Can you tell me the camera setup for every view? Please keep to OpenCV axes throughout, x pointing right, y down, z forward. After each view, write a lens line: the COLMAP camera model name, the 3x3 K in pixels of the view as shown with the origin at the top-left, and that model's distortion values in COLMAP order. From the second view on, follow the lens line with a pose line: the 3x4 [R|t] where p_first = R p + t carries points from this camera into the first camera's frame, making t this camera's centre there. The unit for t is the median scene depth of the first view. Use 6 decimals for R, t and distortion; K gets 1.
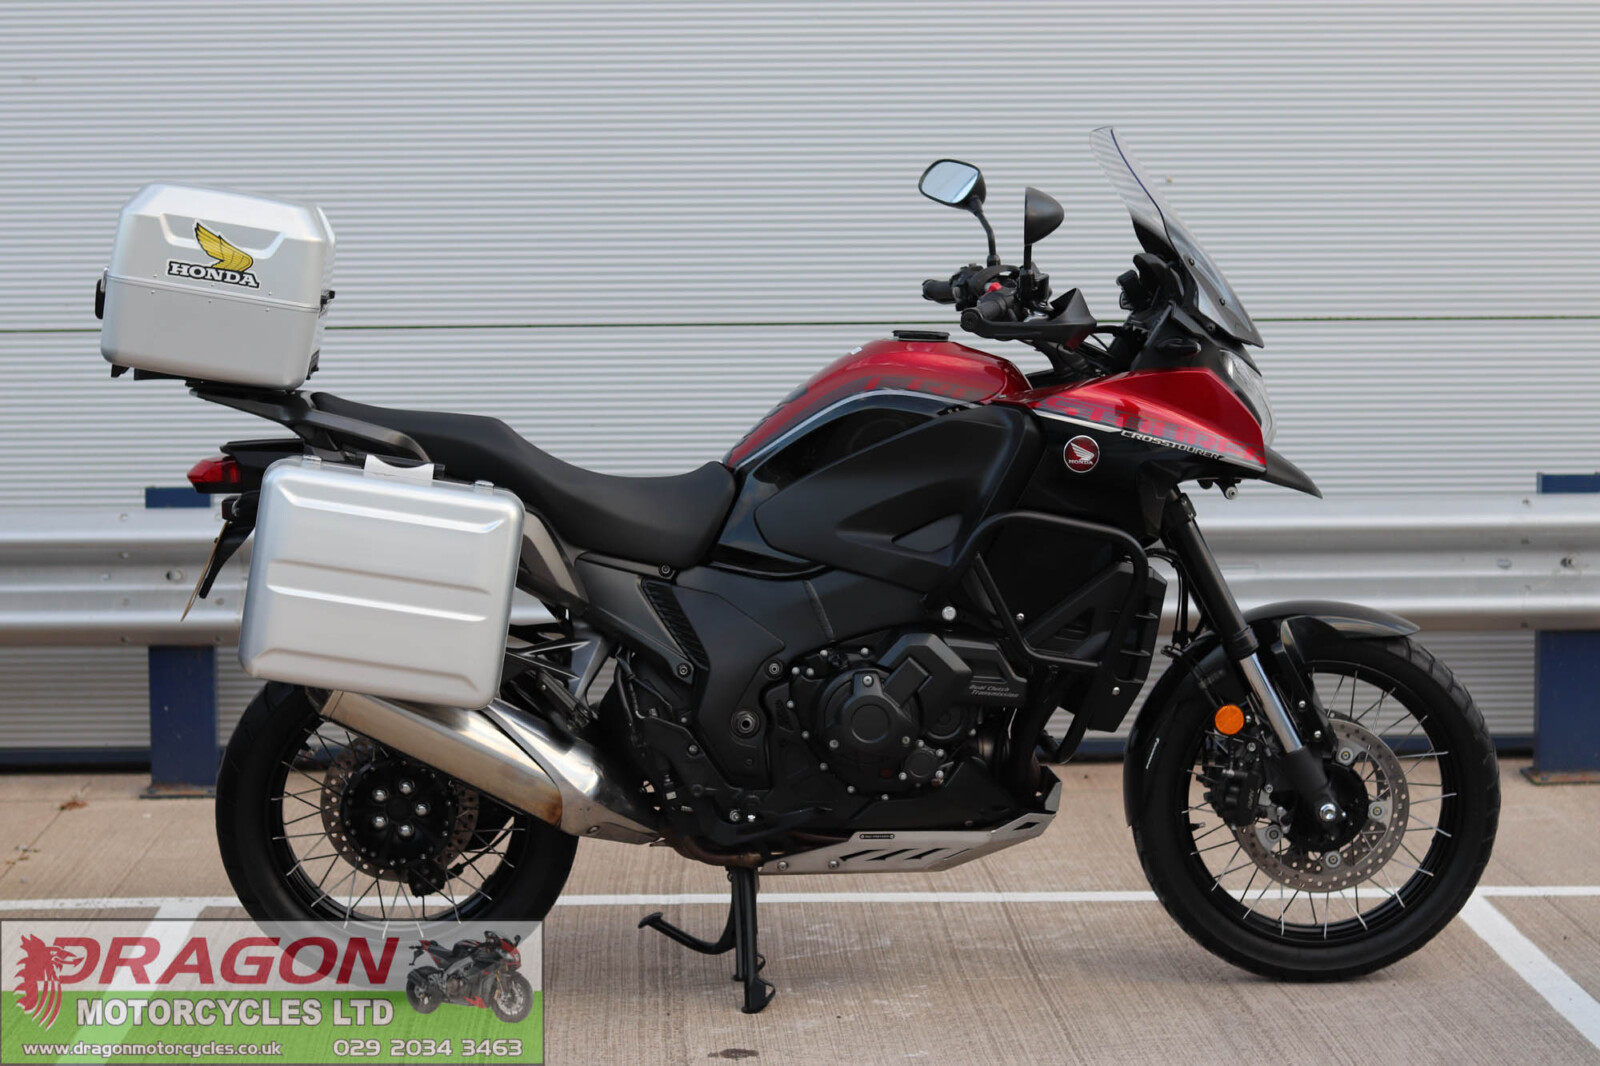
lens RADIAL K [[3788.0, 0, 802.4], [0, 3788.0, 520.0], [0, 0, 1]] dist [-0.084772, 0.000000]
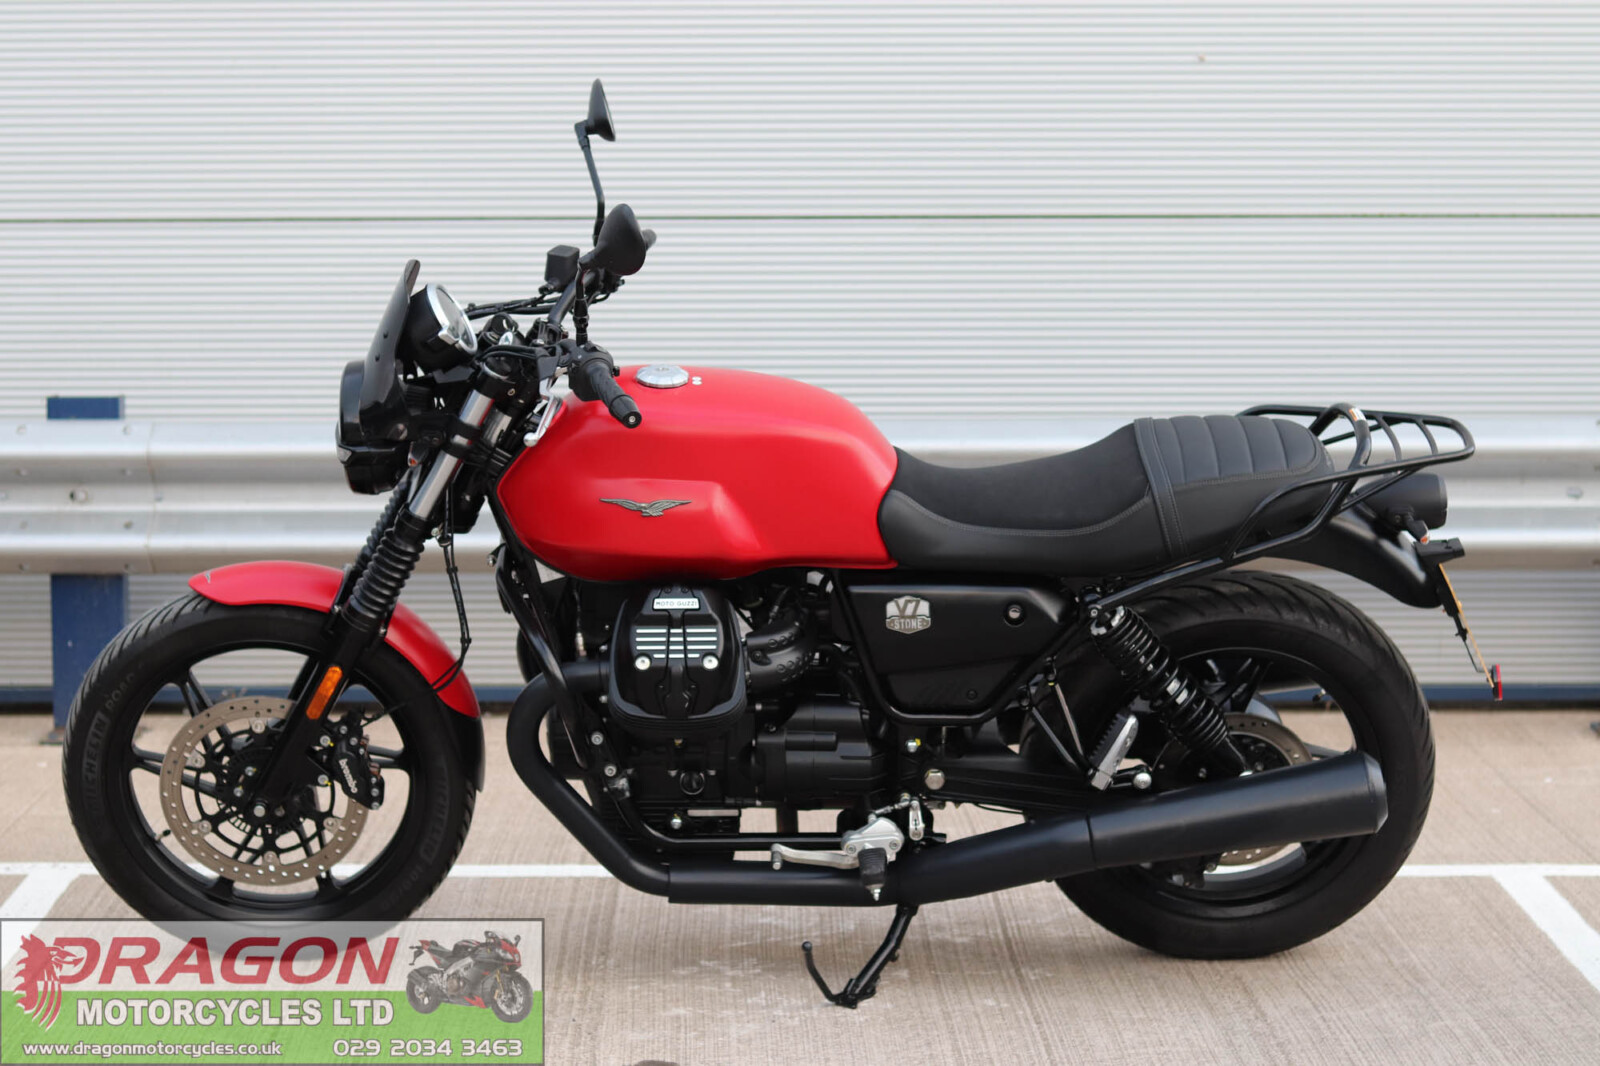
lens RADIAL K [[3788.0, 0, 799.6], [0, 3788.0, 526.7], [0, 0, 1]] dist [-0.084772, 0.000000]
pose [[0.999734, 0.007221, -0.021882, 0.028677], [-0.006704, 0.999699, 0.023618, -0.000112], [0.022046, -0.023465, 0.999482, 0.135803]]
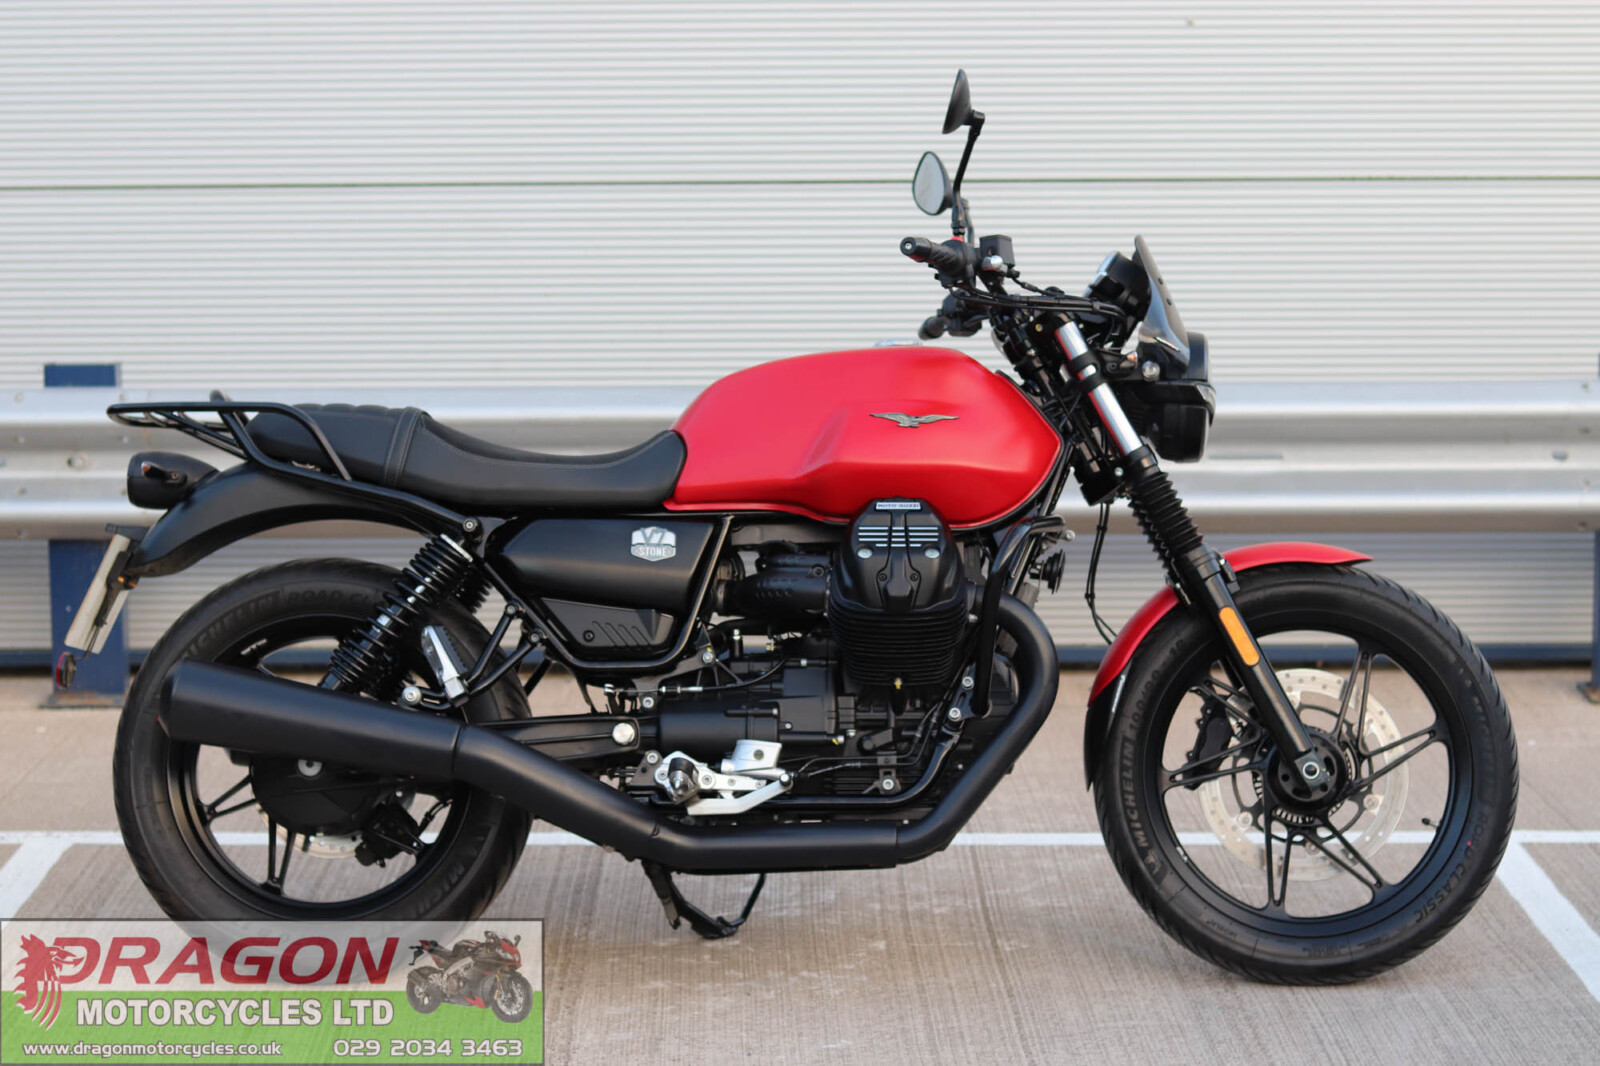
lens RADIAL K [[3788.0, 0, 804.5], [0, 3788.0, 540.9], [0, 0, 1]] dist [-0.084772, 0.000000]
pose [[0.999567, 0.005234, -0.028956, 0.040752], [-0.003854, 0.998864, 0.047495, -0.011978], [0.029171, -0.047363, 0.998452, 0.127800]]
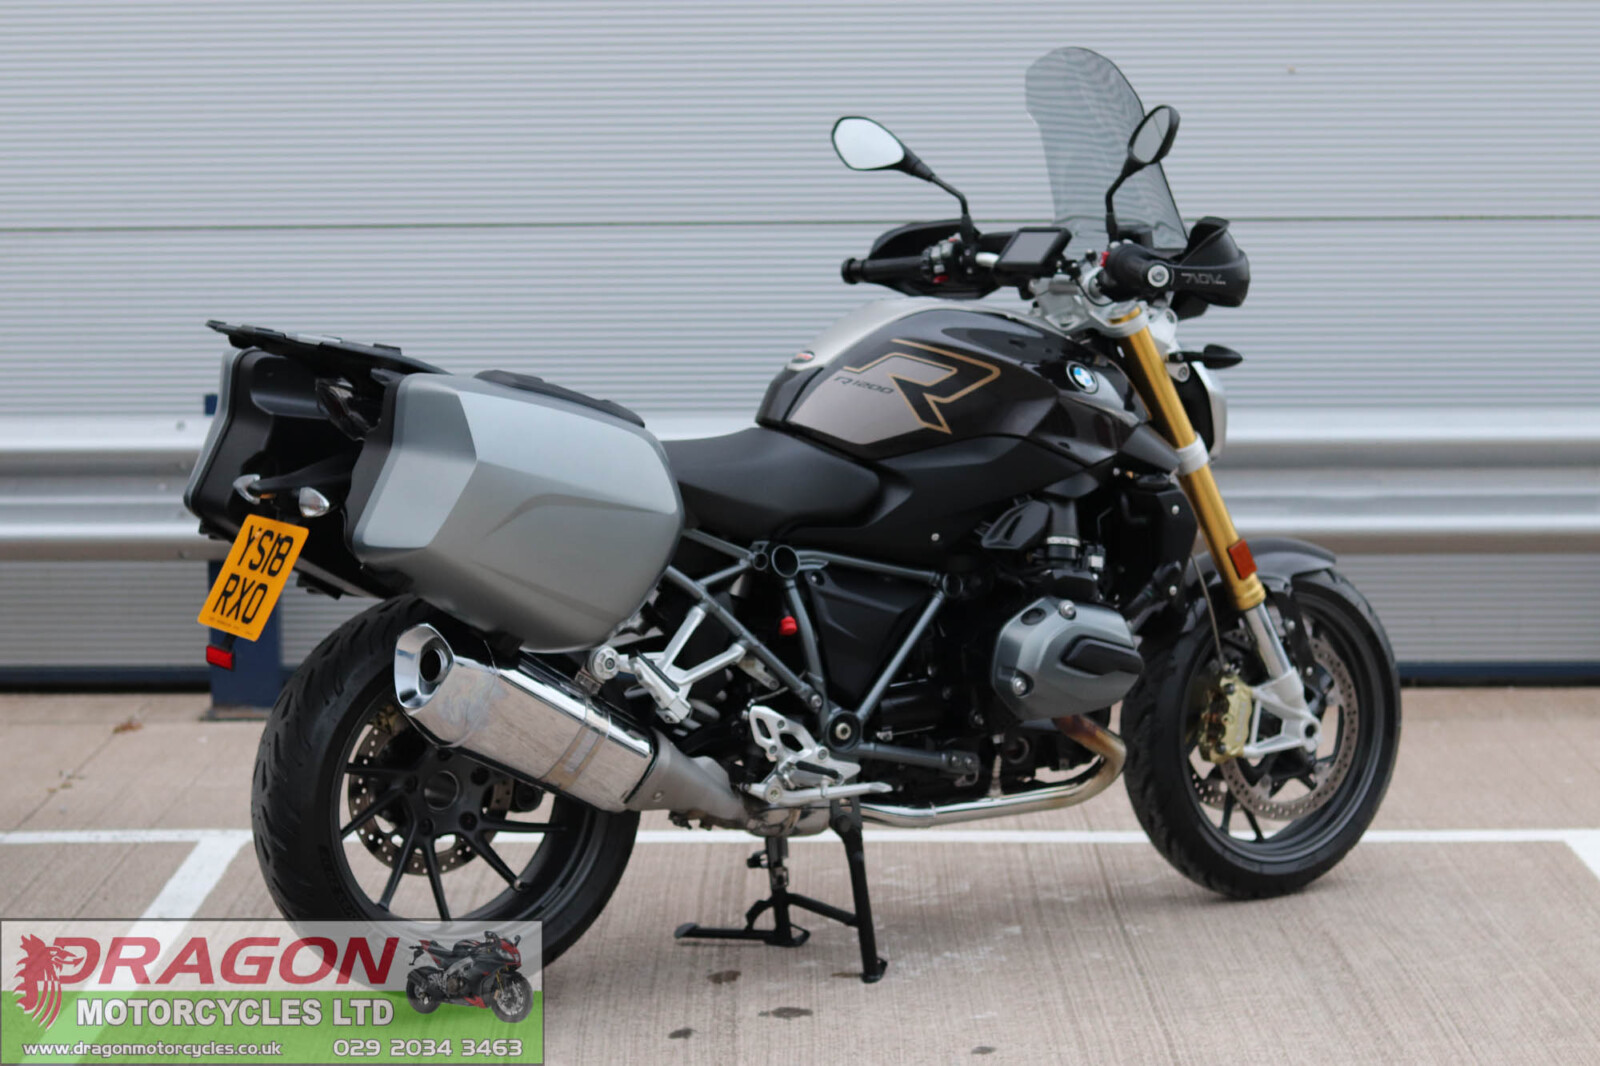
lens RADIAL K [[3788.0, 0, 801.8], [0, 3788.0, 546.1], [0, 0, 1]] dist [-0.084772, 0.000000]
pose [[0.998988, 0.005077, -0.044698, 0.022990], [-0.003555, 0.999414, 0.034054, -0.004003], [0.044845, -0.033860, 0.998420, 0.068786]]
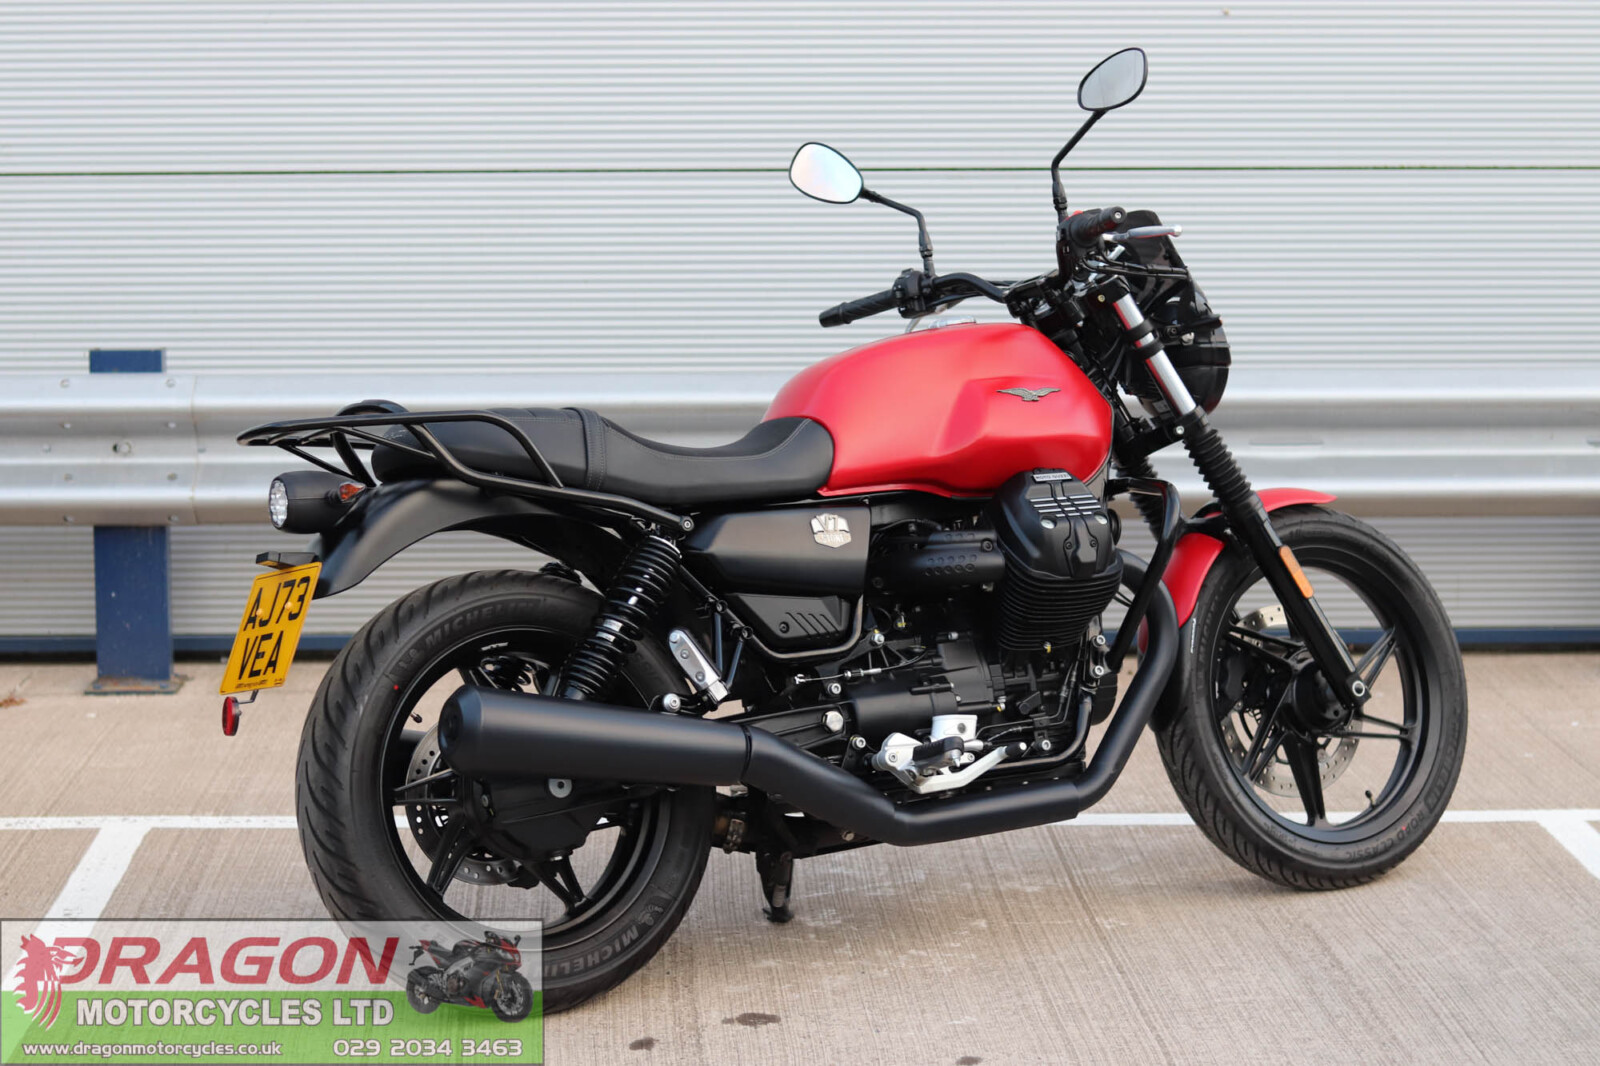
lens RADIAL K [[3788.0, 0, 801.3], [0, 3788.0, 523.3], [0, 0, 1]] dist [-0.084772, 0.000000]
pose [[0.999983, 0.004041, 0.004266, -0.009557], [-0.004228, 0.998991, 0.044703, -0.010012], [-0.004081, -0.044720, 0.998991, 0.119465]]
